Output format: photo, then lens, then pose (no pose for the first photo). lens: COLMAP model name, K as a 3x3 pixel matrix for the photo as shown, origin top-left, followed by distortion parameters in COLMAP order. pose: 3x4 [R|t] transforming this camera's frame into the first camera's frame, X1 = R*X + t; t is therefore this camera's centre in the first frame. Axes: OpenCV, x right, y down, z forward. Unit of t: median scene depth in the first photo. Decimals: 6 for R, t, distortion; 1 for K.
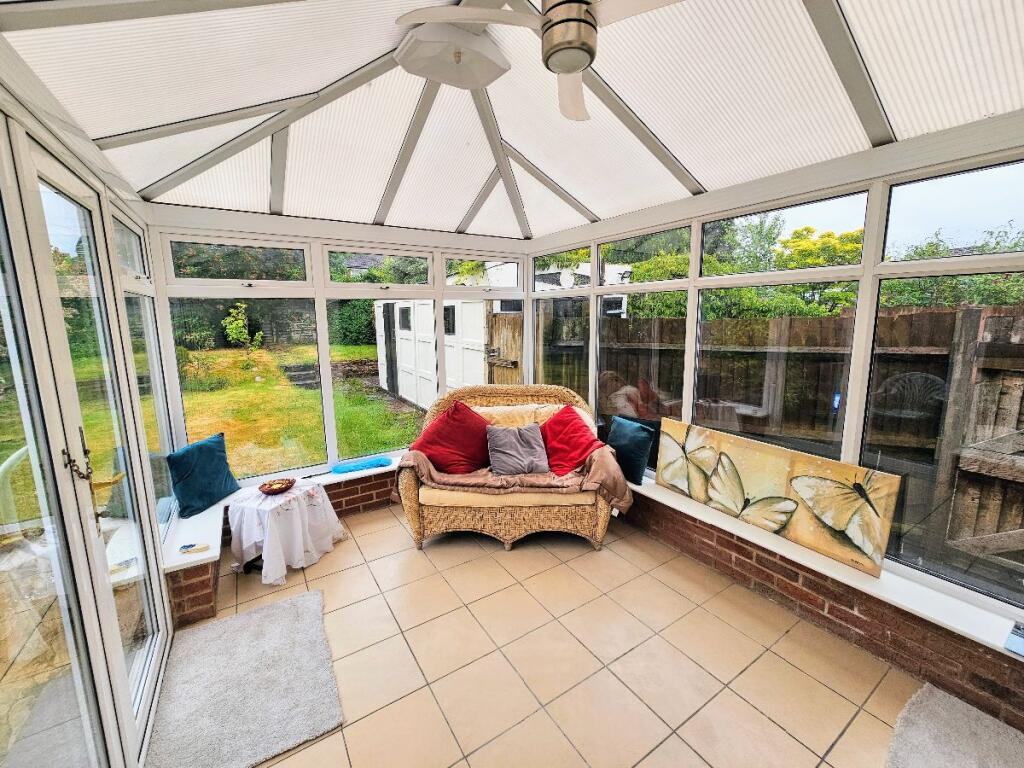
lens RADIAL K [[416.0, 0, 500.3], [0, 416.0, 379.6], [0, 0, 1]] dist [-0.003531, -0.000085]
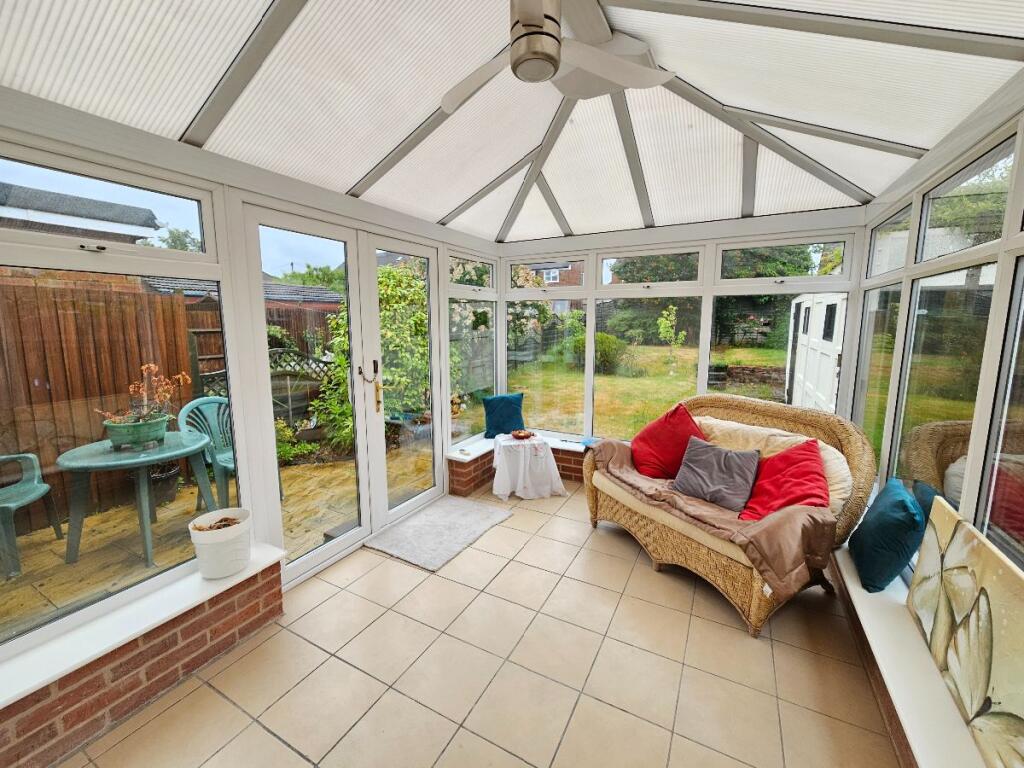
lens RADIAL K [[417.9, 0, 510.8], [0, 417.9, 378.0], [0, 0, 1]] dist [0.001253, 0.000325]
pose [[0.502264, 0.136223, -0.853917, 0.590768], [-0.147479, 0.986540, 0.070634, -0.020650], [0.852045, 0.090457, 0.515594, 0.227557]]
